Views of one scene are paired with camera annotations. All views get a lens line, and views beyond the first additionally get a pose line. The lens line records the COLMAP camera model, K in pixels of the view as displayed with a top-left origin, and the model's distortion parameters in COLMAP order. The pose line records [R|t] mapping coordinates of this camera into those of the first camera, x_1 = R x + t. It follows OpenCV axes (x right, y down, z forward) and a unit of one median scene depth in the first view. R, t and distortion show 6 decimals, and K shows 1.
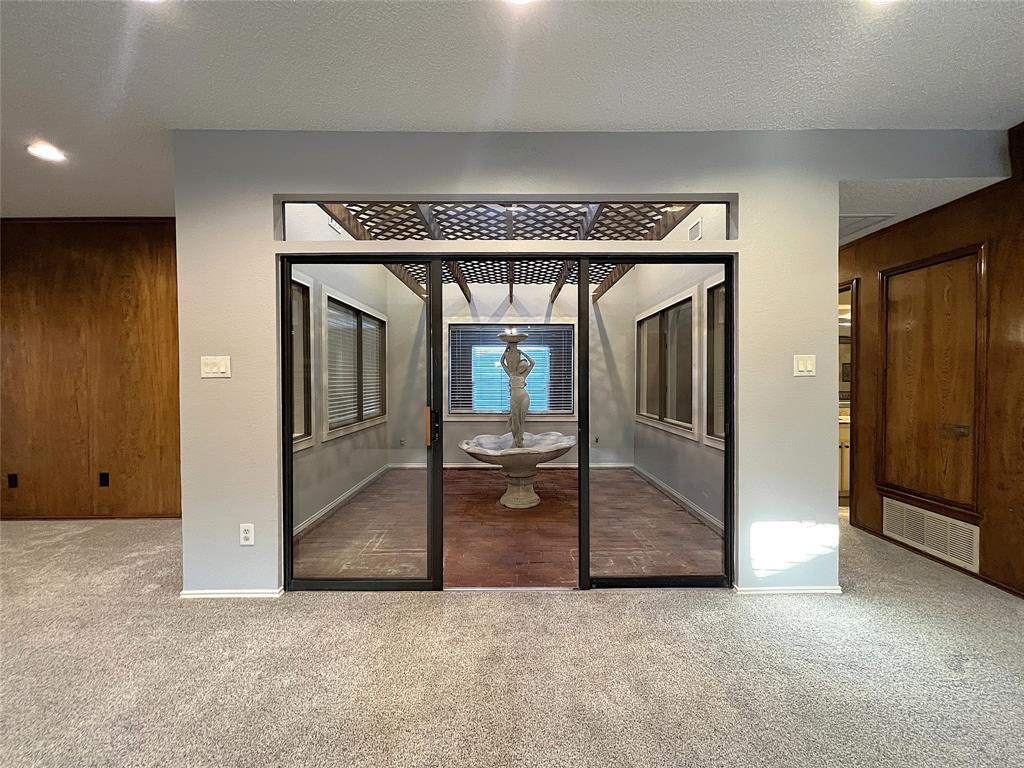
lens RADIAL K [[411.2, 0, 512.3], [0, 411.2, 384.4], [0, 0, 1]] dist [0.000862, 0.000027]
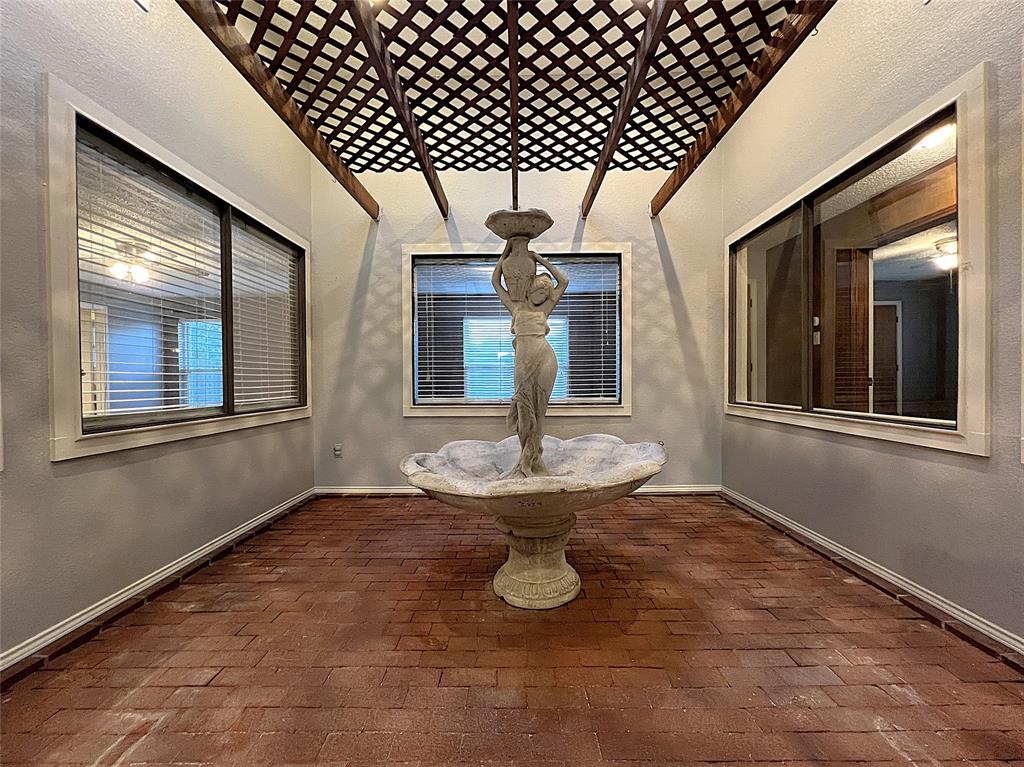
lens RADIAL K [[411.2, 0, 513.7], [0, 411.2, 385.2], [0, 0, 1]] dist [0.000862, 0.000027]
pose [[0.999919, -0.006455, -0.010995, -0.000354], [0.006412, 0.999972, -0.003966, 0.066533], [0.011020, 0.003895, 0.999932, 0.576595]]
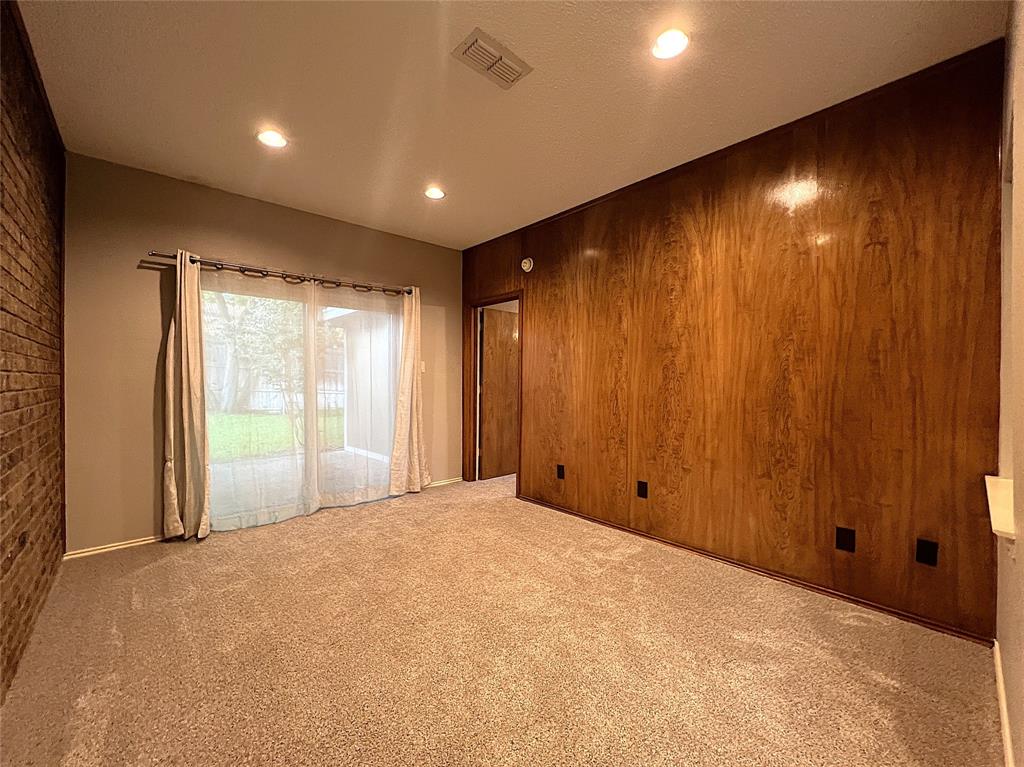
lens RADIAL K [[411.2, 0, 515.7], [0, 411.2, 384.5], [0, 0, 1]] dist [0.000862, 0.000027]
pose [[0.676875, 0.017077, -0.735900, -0.493886], [-0.018117, 0.999815, 0.006538, 0.013561], [0.735875, 0.008907, 0.677059, 0.210148]]
